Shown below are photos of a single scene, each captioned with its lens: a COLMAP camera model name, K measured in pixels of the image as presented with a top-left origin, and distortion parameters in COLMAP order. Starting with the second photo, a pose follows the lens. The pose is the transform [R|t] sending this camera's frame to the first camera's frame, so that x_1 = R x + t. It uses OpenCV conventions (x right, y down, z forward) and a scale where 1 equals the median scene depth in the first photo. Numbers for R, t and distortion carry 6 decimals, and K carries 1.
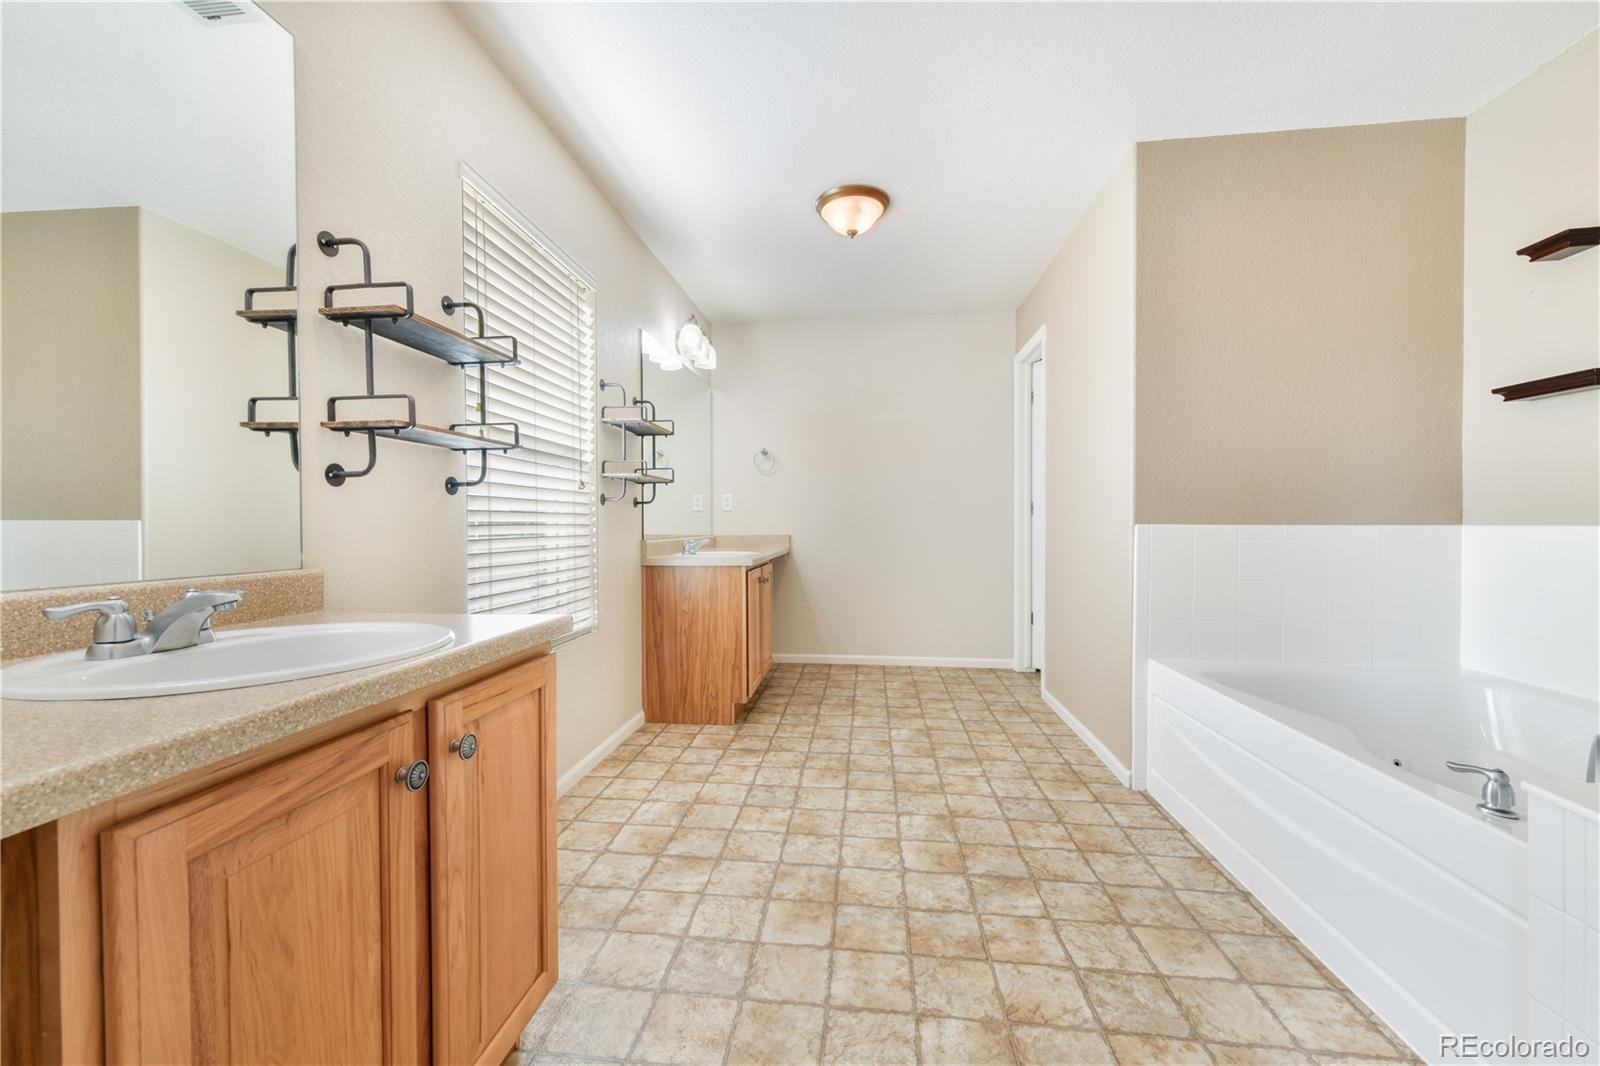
lens RADIAL K [[653.3, 0, 800.5], [0, 653.3, 526.3], [0, 0, 1]] dist [0.002318, 0.000237]
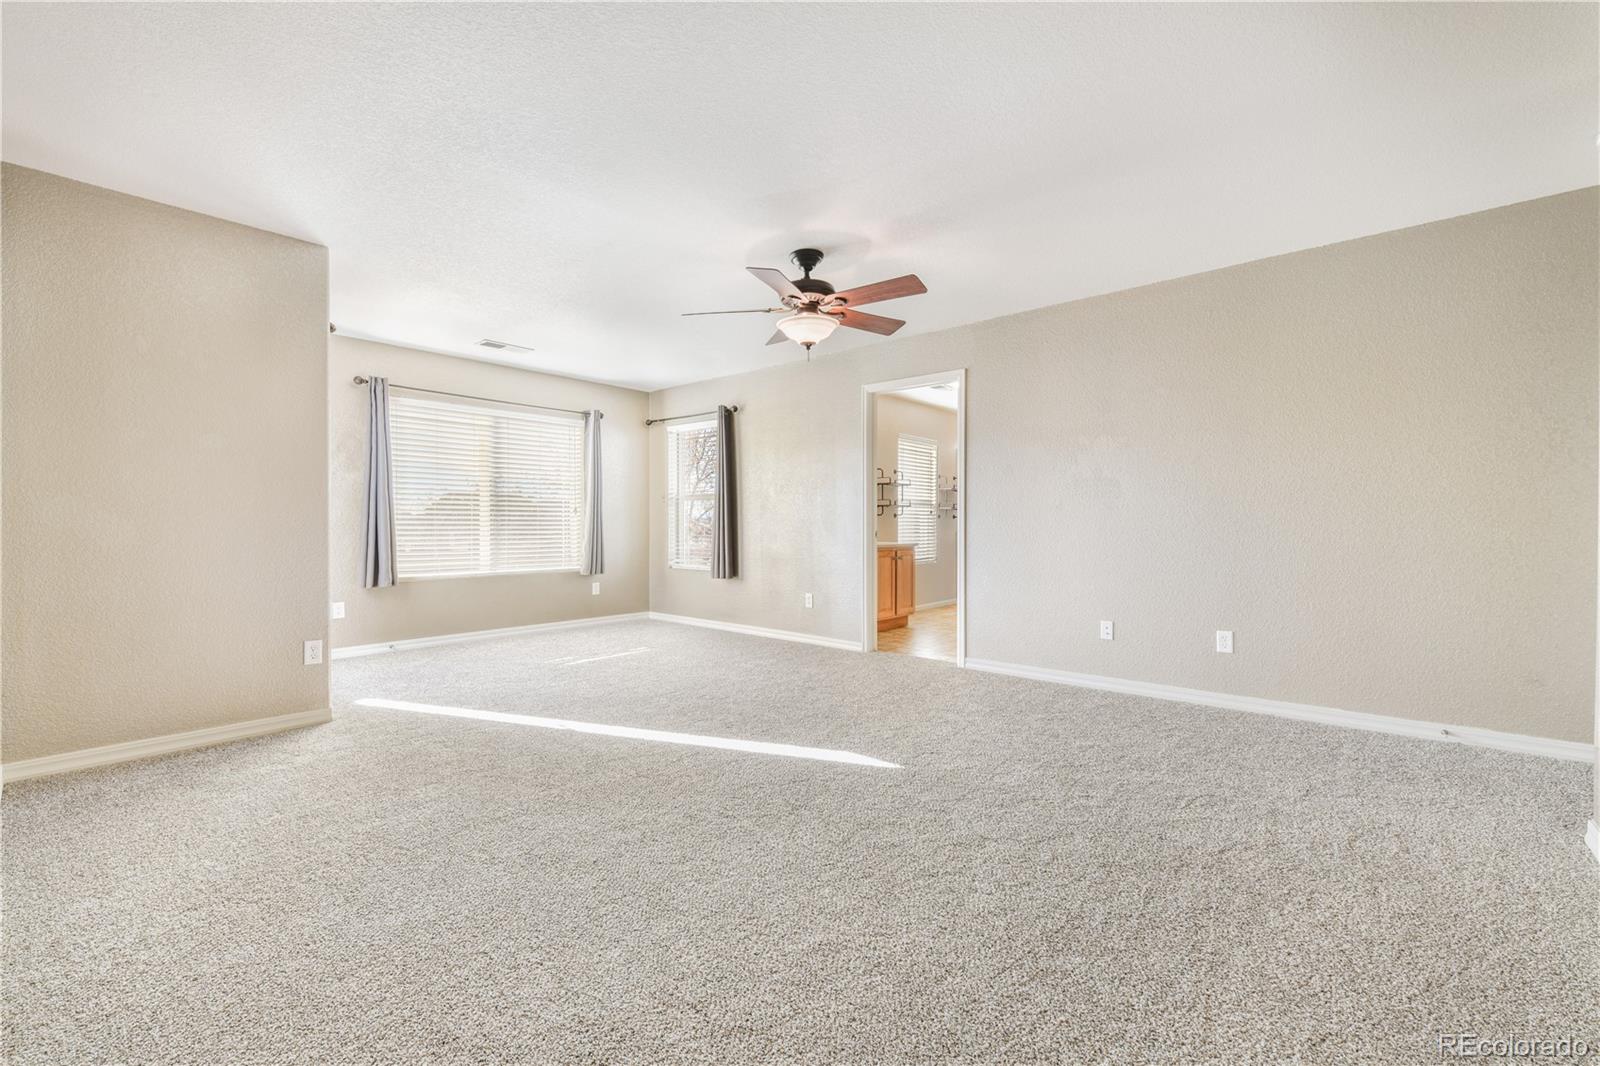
lens RADIAL K [[666.6, 0, 792.2], [0, 666.6, 526.0], [0, 0, 1]] dist [0.001145, 0.000037]
pose [[0.830775, 0.009963, -0.556519, 1.316491], [-0.015952, 0.999855, -0.005913, 0.040287], [0.556379, 0.013790, 0.830814, -2.957697]]
